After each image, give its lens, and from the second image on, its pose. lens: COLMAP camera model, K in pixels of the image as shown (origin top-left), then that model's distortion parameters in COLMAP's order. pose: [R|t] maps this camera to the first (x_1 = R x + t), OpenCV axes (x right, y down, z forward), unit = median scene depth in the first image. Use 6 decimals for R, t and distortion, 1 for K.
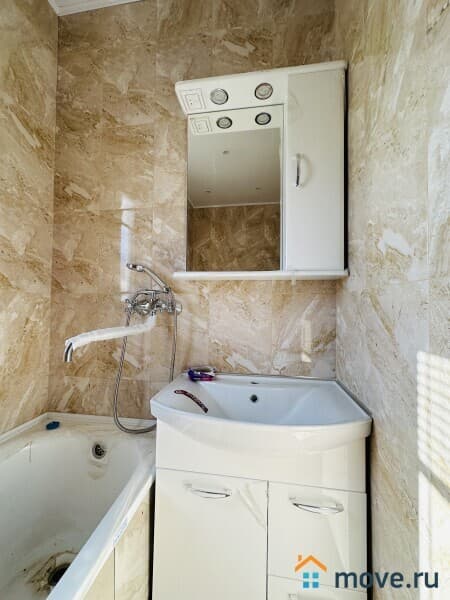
lens RADIAL K [[238.2, 0, 224.6], [0, 238.2, 300.6], [0, 0, 1]] dist [0.001328, -0.000149]
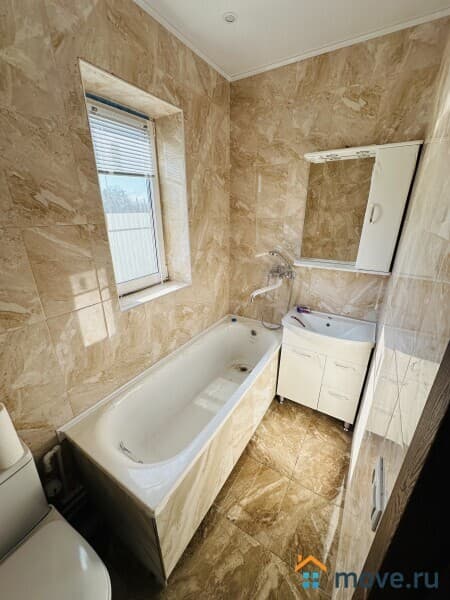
lens RADIAL K [[238.2, 0, 225.7], [0, 238.2, 298.8], [0, 0, 1]] dist [0.001328, -0.000149]
pose [[0.920465, 0.126629, -0.369743, 0.031576], [0.018005, 0.931312, 0.363776, -0.495674], [0.390411, -0.341500, 0.854960, -0.911742]]
